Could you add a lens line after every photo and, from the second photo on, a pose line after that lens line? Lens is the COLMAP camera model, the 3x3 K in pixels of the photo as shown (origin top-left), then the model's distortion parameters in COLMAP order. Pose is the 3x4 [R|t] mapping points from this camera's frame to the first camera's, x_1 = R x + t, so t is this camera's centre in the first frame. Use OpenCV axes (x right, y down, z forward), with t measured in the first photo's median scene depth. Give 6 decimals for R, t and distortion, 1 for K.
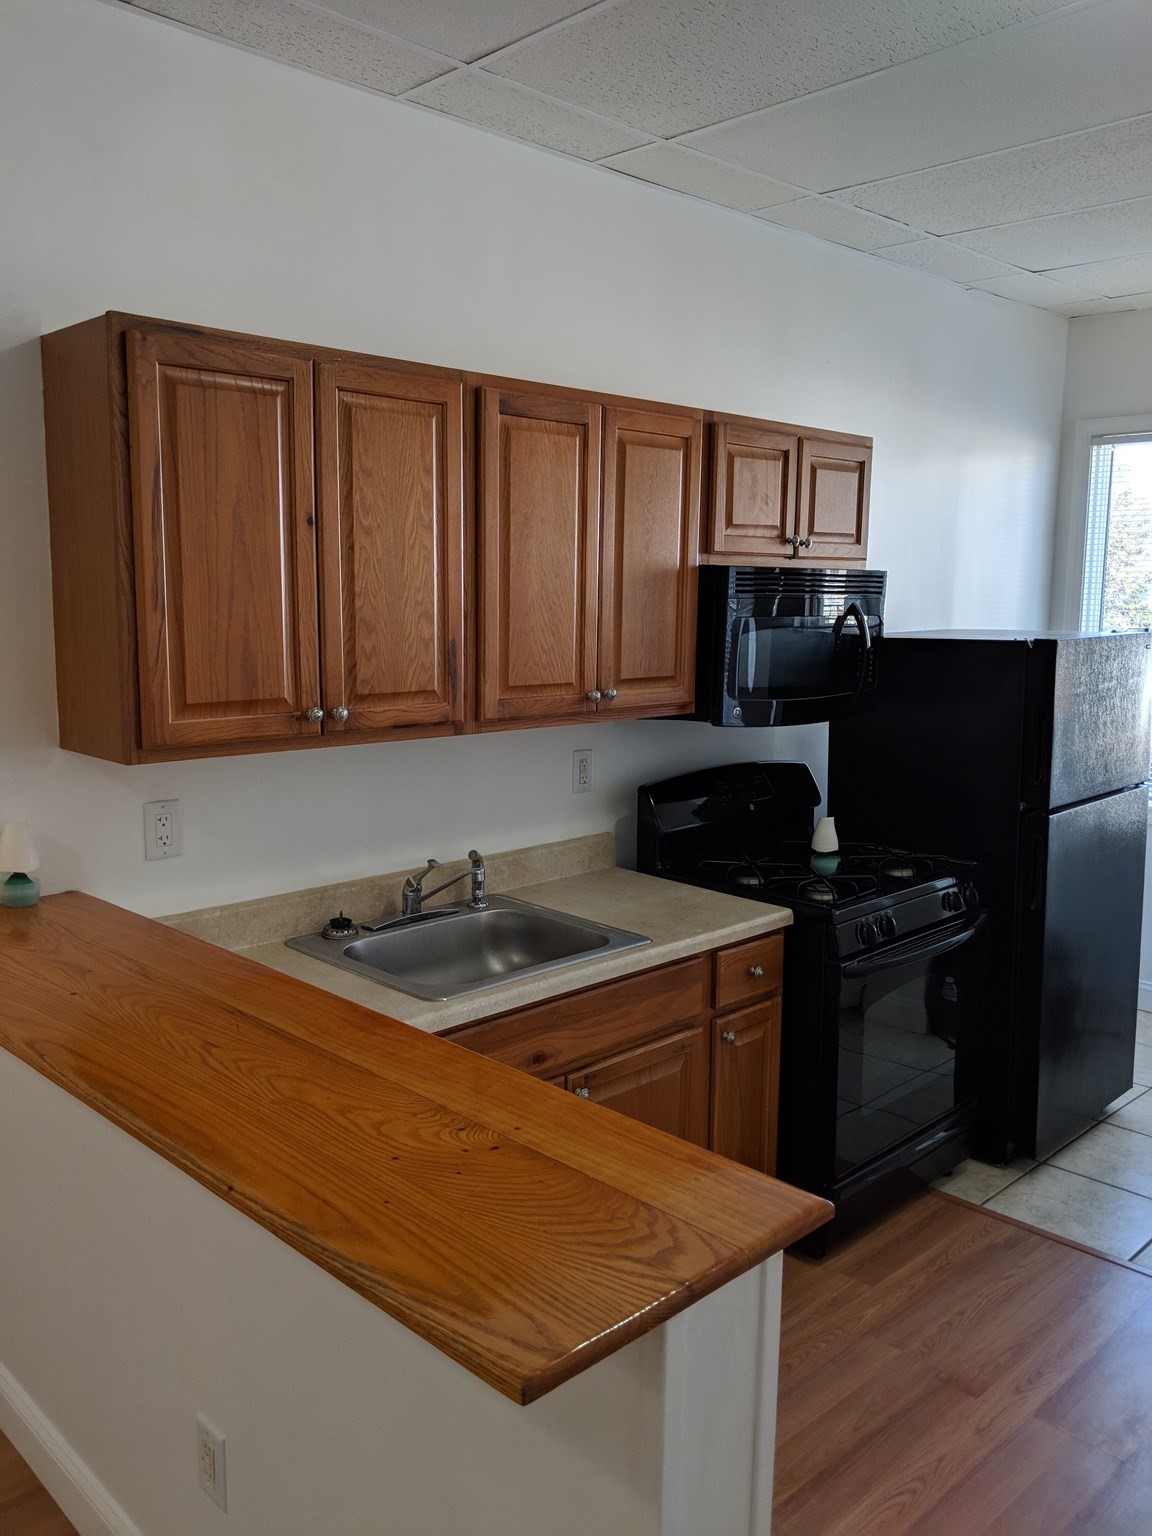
lens RADIAL K [[1257.7, 0, 575.7], [0, 1257.7, 765.1], [0, 0, 1]] dist [0.052158, -0.010105]
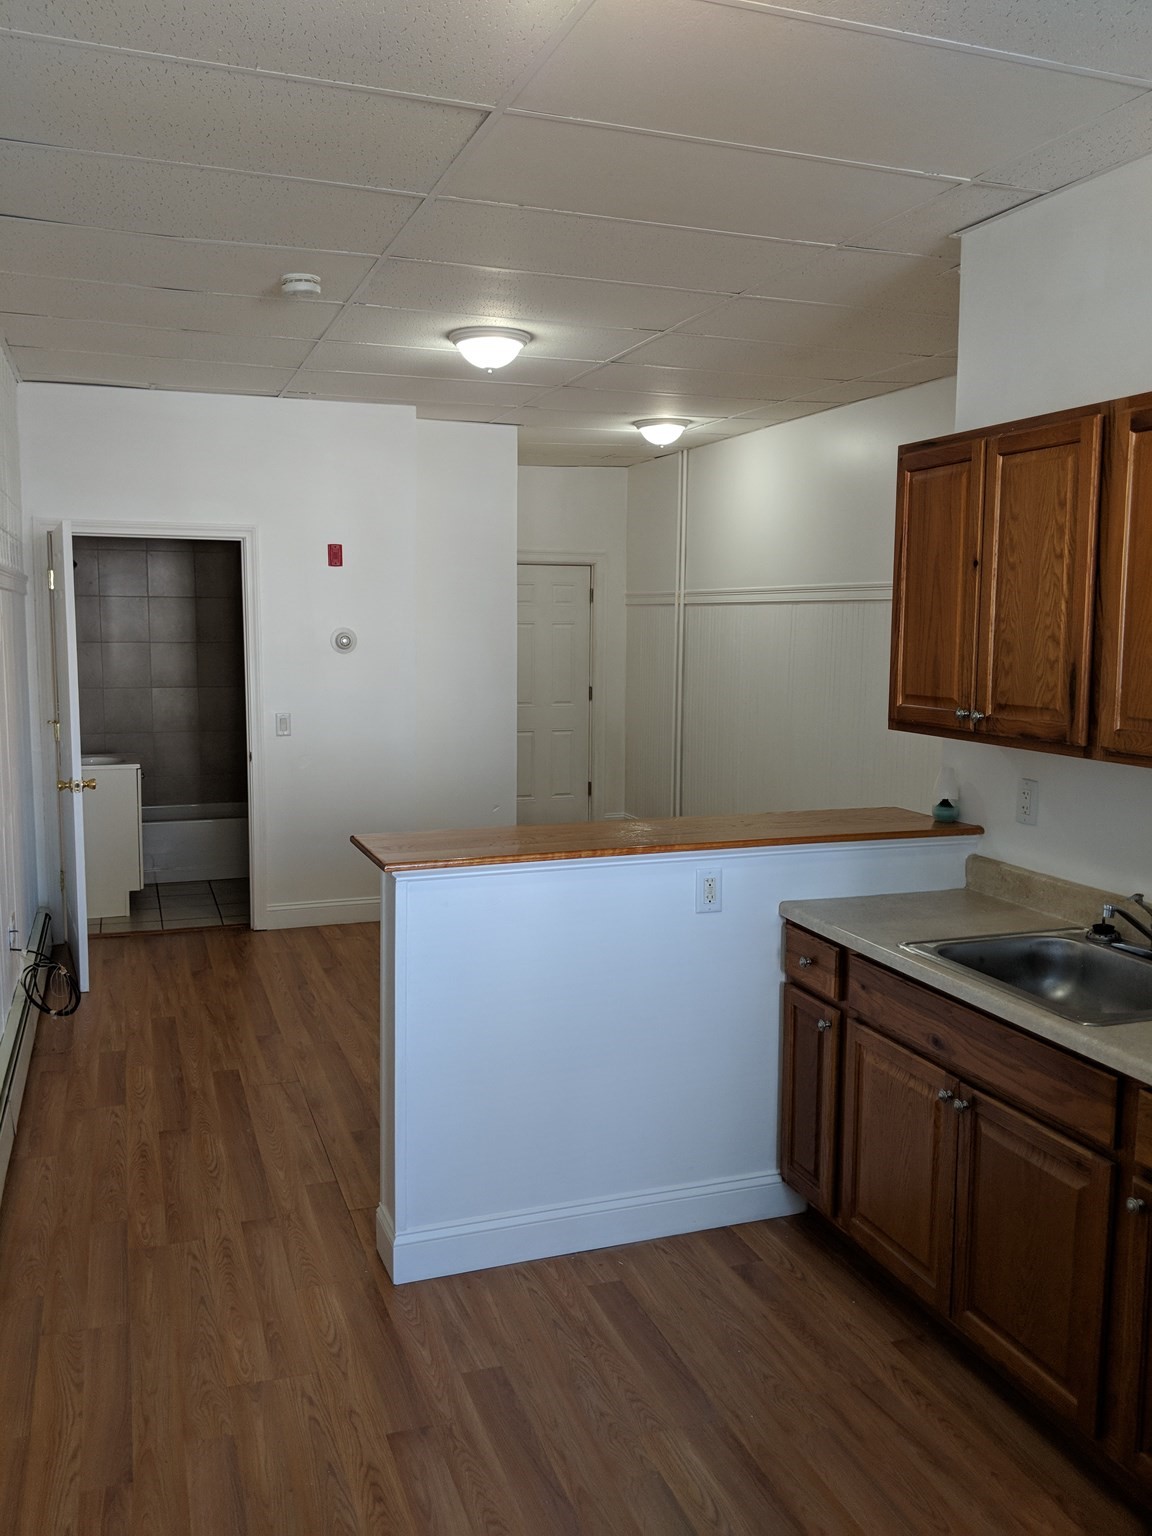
lens RADIAL K [[1257.7, 0, 572.8], [0, 1257.7, 773.3], [0, 0, 1]] dist [0.052158, -0.010105]
pose [[-0.419129, 0.096158, -0.902820, 1.035622], [-0.135405, 0.976635, 0.166881, -0.130661], [0.897773, 0.192191, -0.396316, 1.072722]]
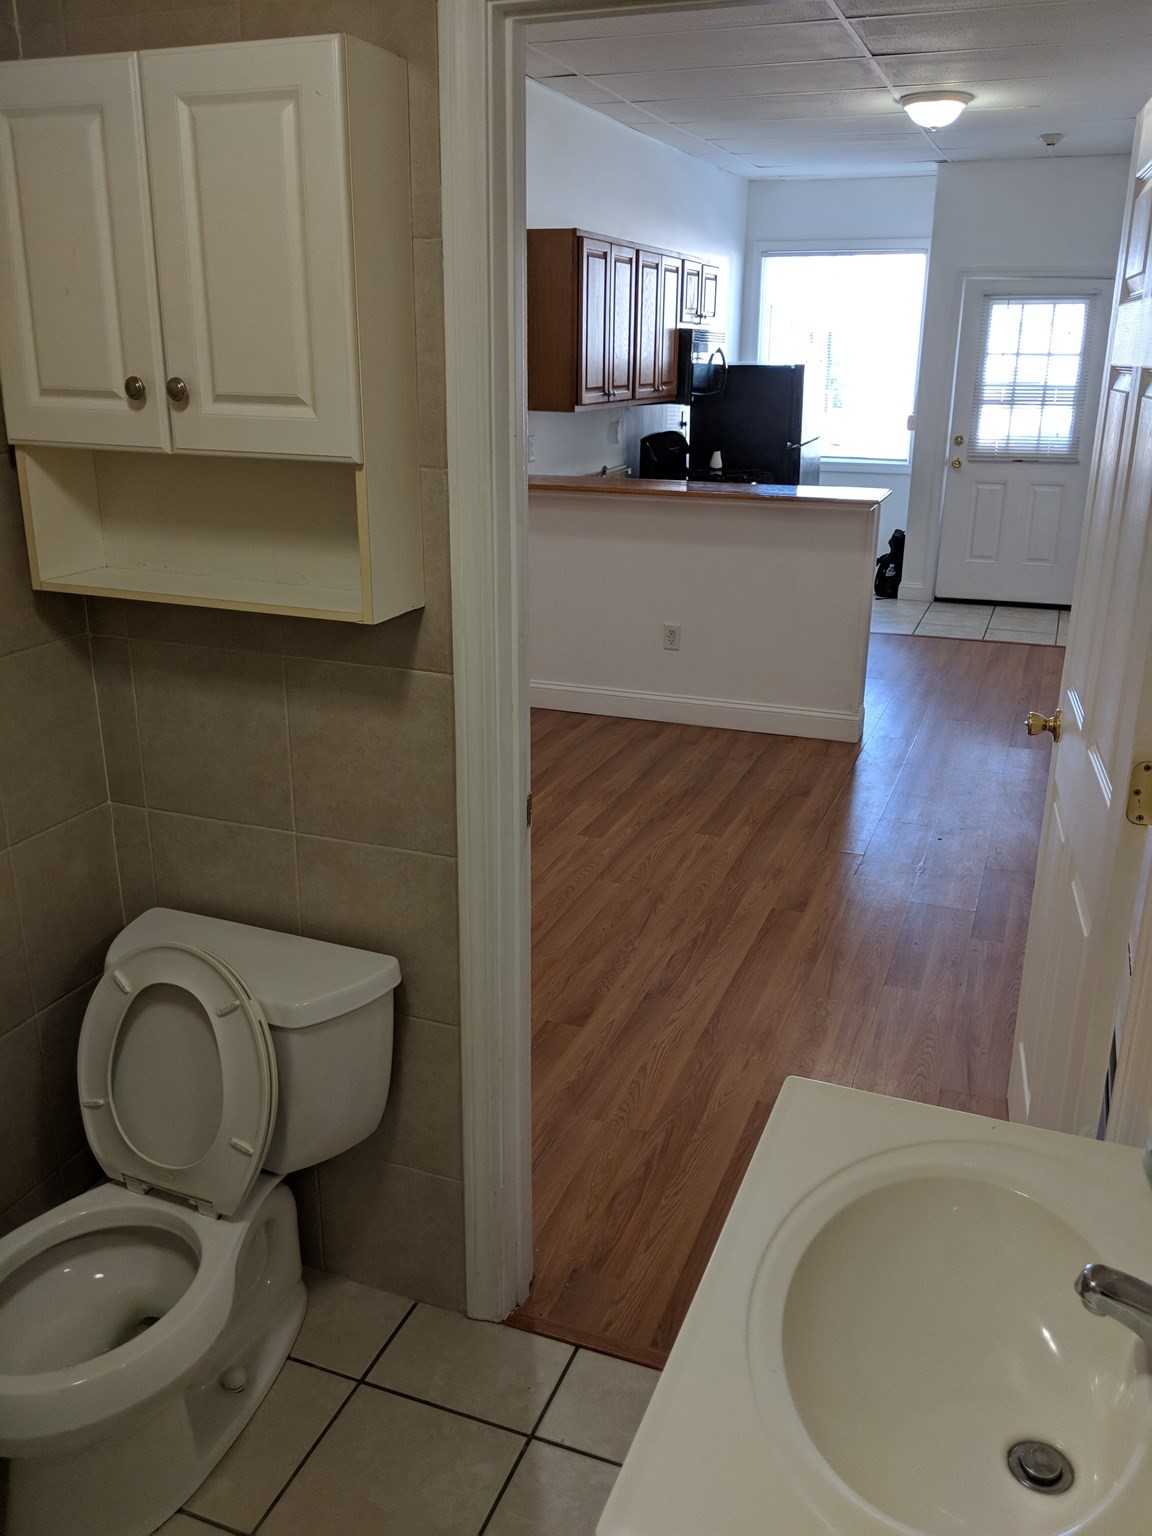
lens RADIAL K [[1257.7, 0, 574.6], [0, 1257.7, 759.0], [0, 0, 1]] dist [0.052158, -0.010105]
pose [[0.907634, -0.124172, 0.400975, -1.065156], [0.046122, 0.978963, 0.198759, 0.129293], [-0.417220, -0.161906, 0.894267, -1.025921]]
